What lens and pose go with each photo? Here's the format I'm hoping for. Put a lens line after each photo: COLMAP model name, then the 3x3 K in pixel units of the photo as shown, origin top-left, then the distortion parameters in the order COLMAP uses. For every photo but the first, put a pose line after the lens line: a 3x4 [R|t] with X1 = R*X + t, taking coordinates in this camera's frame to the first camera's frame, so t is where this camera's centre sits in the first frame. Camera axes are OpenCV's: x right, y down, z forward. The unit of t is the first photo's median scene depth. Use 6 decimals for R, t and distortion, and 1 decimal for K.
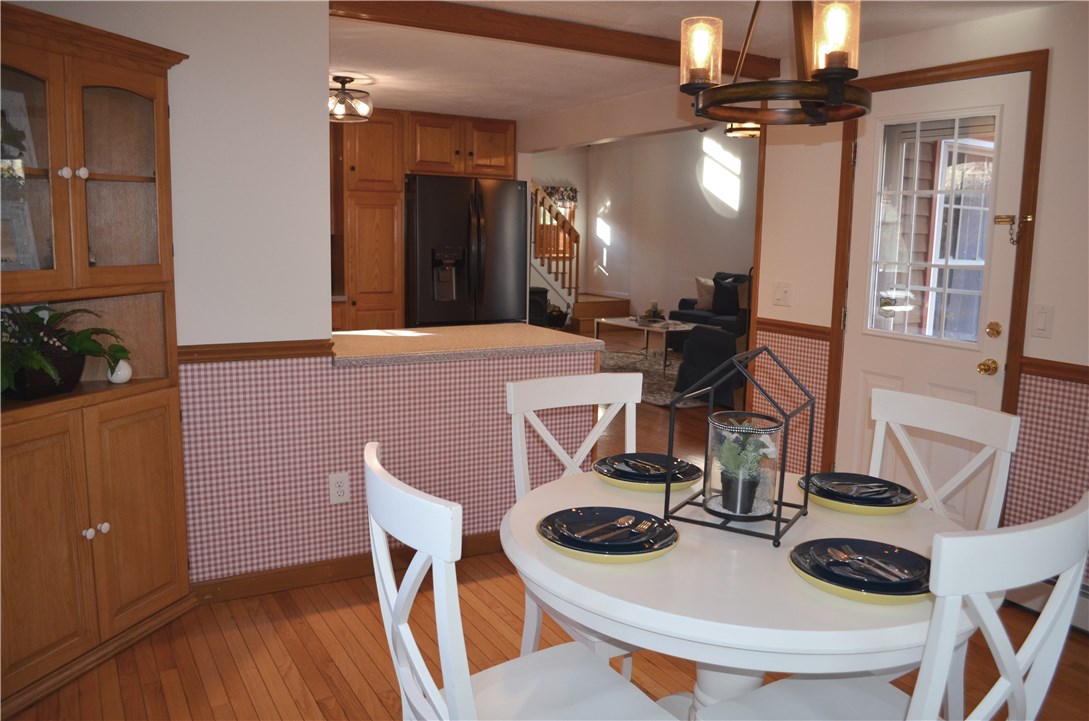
lens RADIAL K [[869.1, 0, 559.3], [0, 869.1, 366.5], [0, 0, 1]] dist [-0.071678, 0.005915]
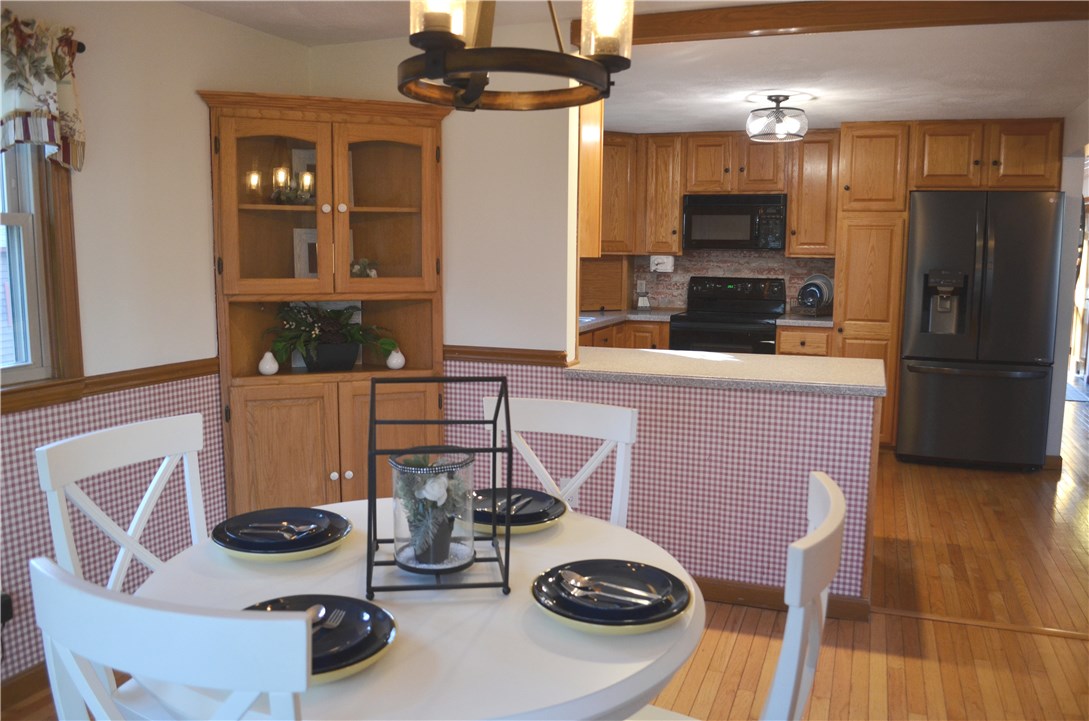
lens RADIAL K [[869.1, 0, 559.3], [0, 869.1, 366.5], [0, 0, 1]] dist [-0.071678, 0.005915]
pose [[0.626500, 0.090413, -0.774159, 0.377471], [-0.114535, 0.993146, 0.023298, -0.025080], [0.770960, 0.074072, 0.632562, 0.211037]]
